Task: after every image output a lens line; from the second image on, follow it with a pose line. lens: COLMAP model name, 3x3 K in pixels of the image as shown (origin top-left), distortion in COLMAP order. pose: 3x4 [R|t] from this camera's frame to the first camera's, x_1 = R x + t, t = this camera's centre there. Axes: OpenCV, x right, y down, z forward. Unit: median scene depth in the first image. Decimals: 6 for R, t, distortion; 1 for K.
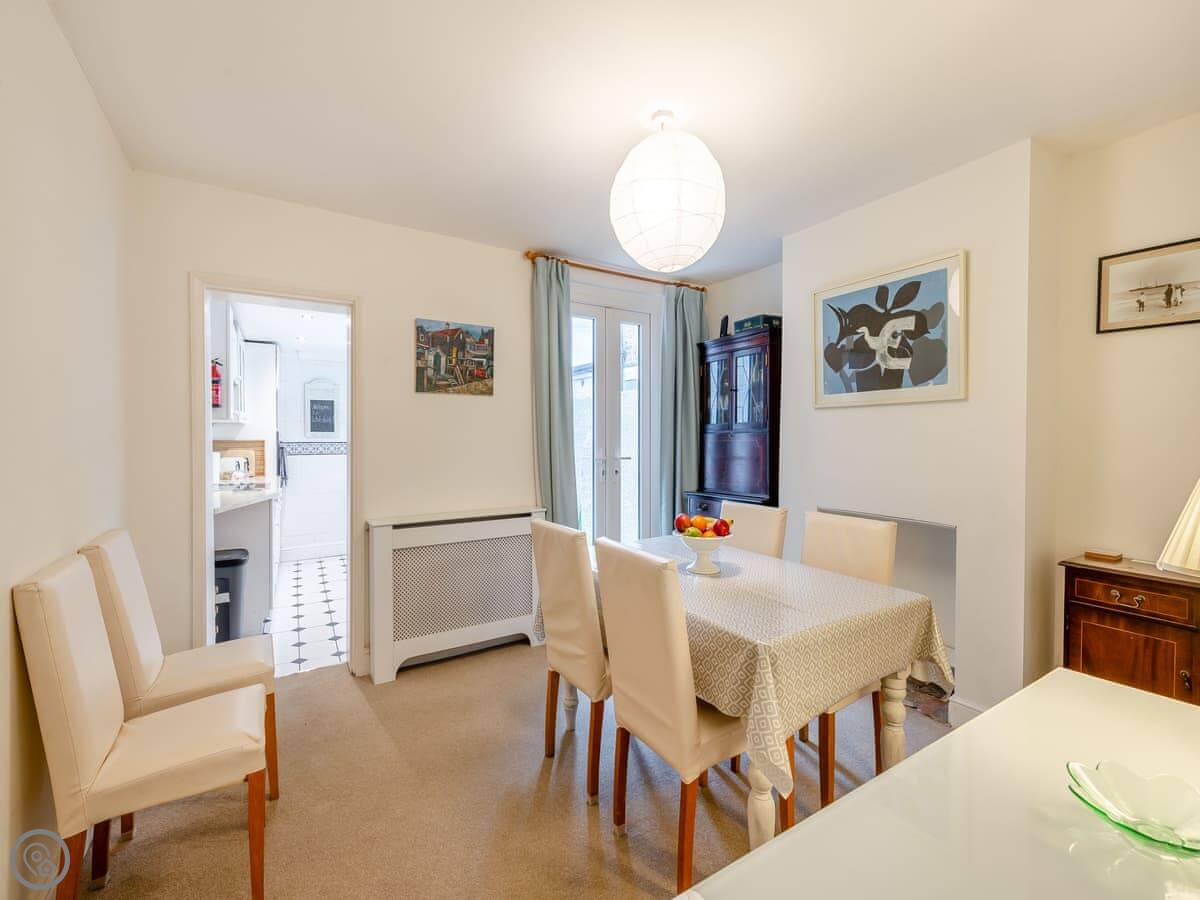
lens RADIAL K [[523.6, 0, 598.7], [0, 523.6, 446.1], [0, 0, 1]] dist [0.004067, 0.000072]
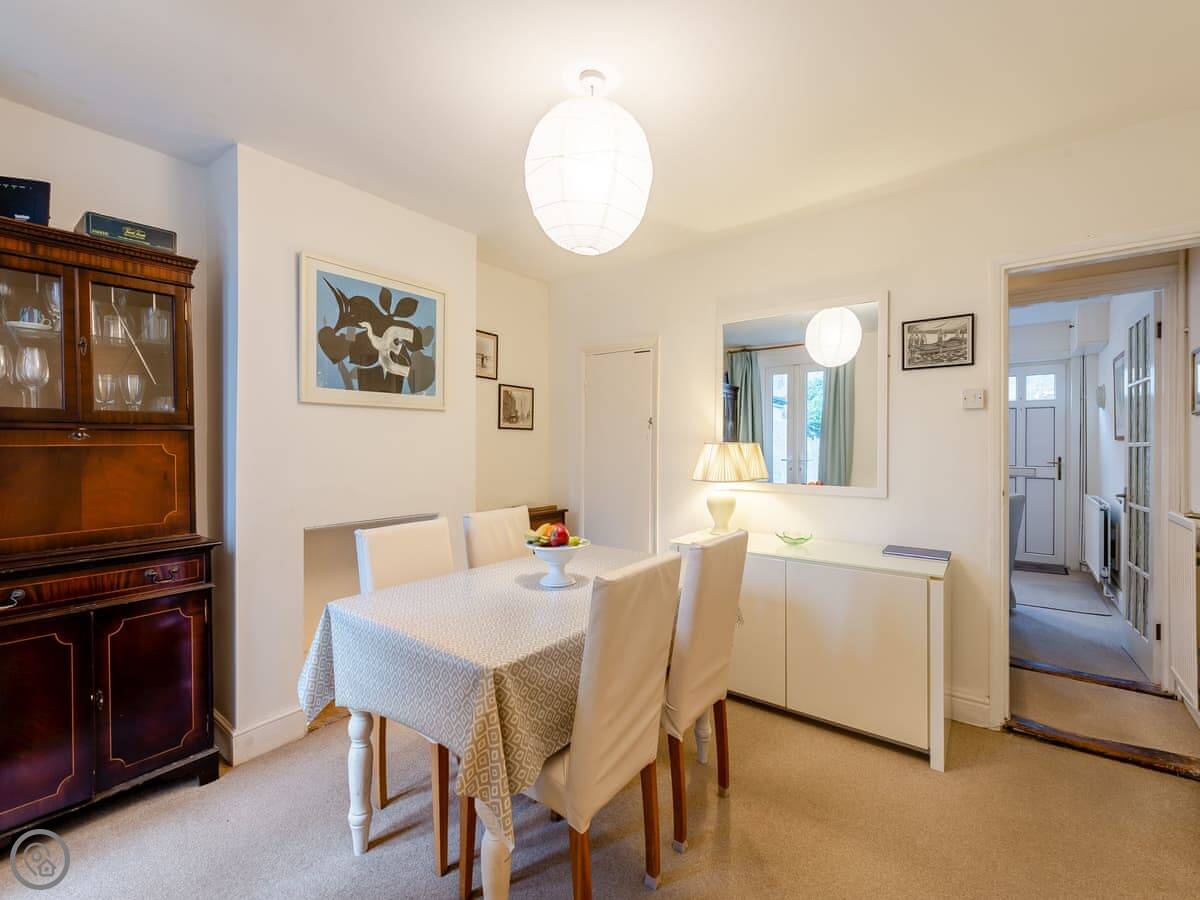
lens RADIAL K [[523.6, 0, 598.7], [0, 523.6, 446.1], [0, 0, 1]] dist [0.004067, 0.000072]
pose [[-0.350026, -0.005506, 0.936724, -0.558423], [0.012467, 0.999867, 0.010535, -0.011113], [-0.936657, 0.015365, -0.349911, 1.009757]]
